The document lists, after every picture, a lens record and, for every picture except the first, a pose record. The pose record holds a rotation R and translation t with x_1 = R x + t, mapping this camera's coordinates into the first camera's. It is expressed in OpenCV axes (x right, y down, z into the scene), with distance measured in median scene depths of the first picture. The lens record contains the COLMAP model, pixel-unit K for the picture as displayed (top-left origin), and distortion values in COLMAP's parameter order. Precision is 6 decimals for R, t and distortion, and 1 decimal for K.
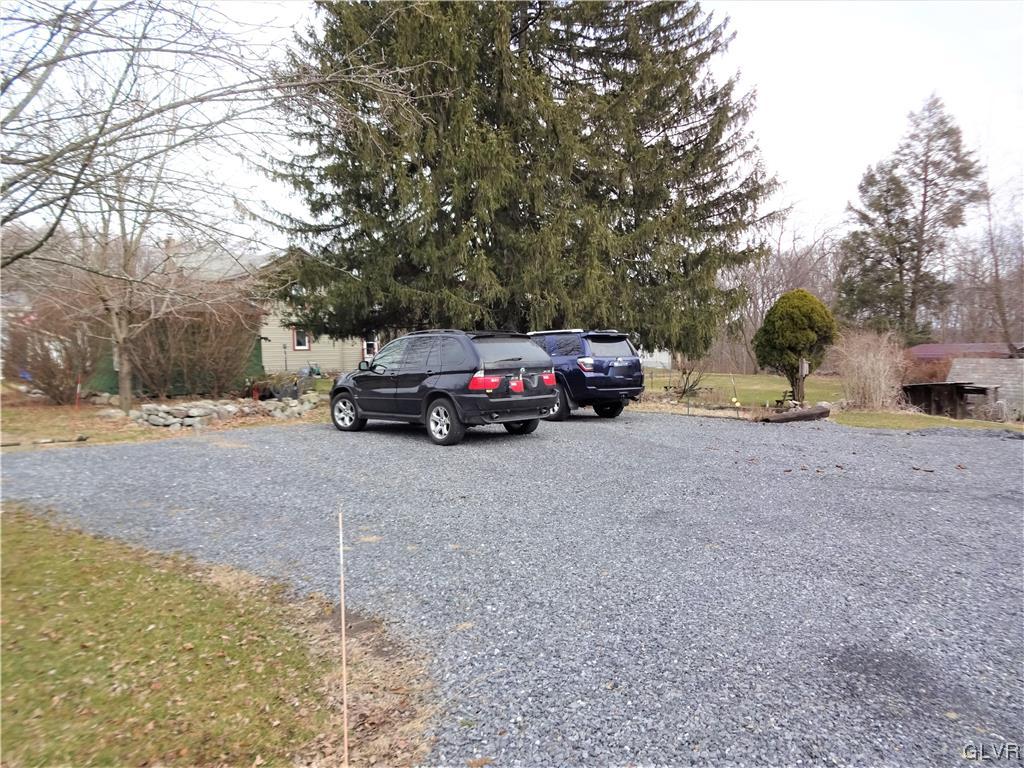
lens RADIAL K [[743.6, 0, 522.7], [0, 743.6, 379.3], [0, 0, 1]] dist [0.011159, -0.012831]
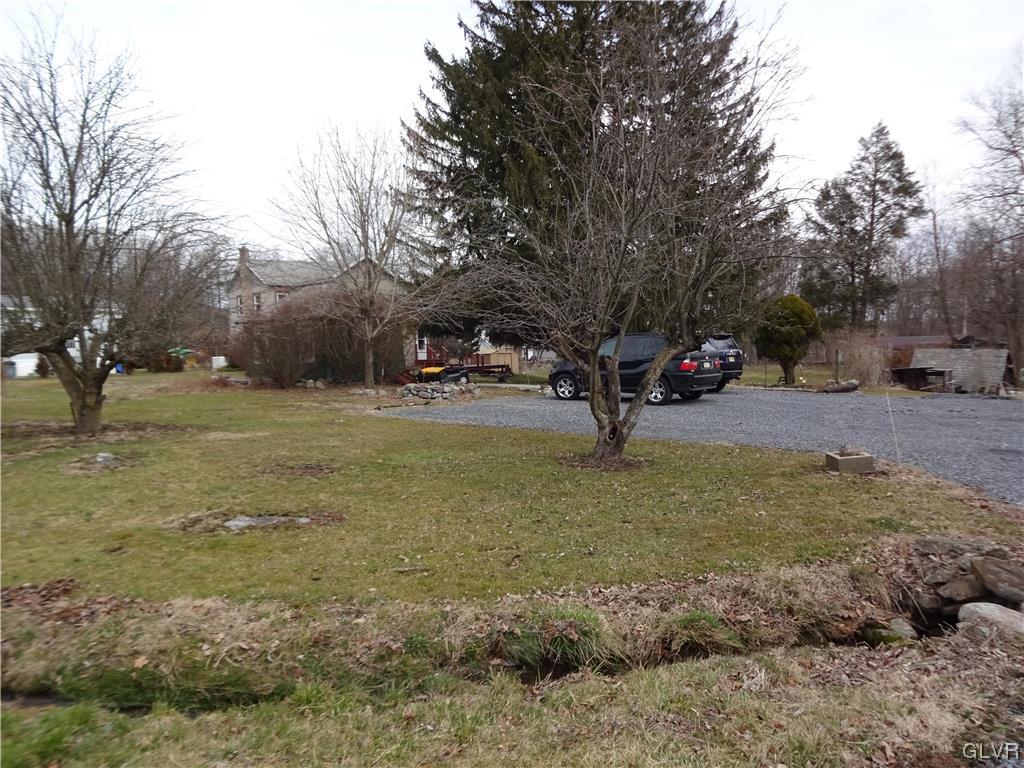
lens RADIAL K [[743.6, 0, 501.1], [0, 743.6, 386.0], [0, 0, 1]] dist [0.011159, -0.012831]
pose [[0.997668, -0.010396, 0.067455, -0.126469], [0.009183, 0.999791, 0.018264, 0.003254], [-0.067631, -0.017602, 0.997555, -0.133924]]
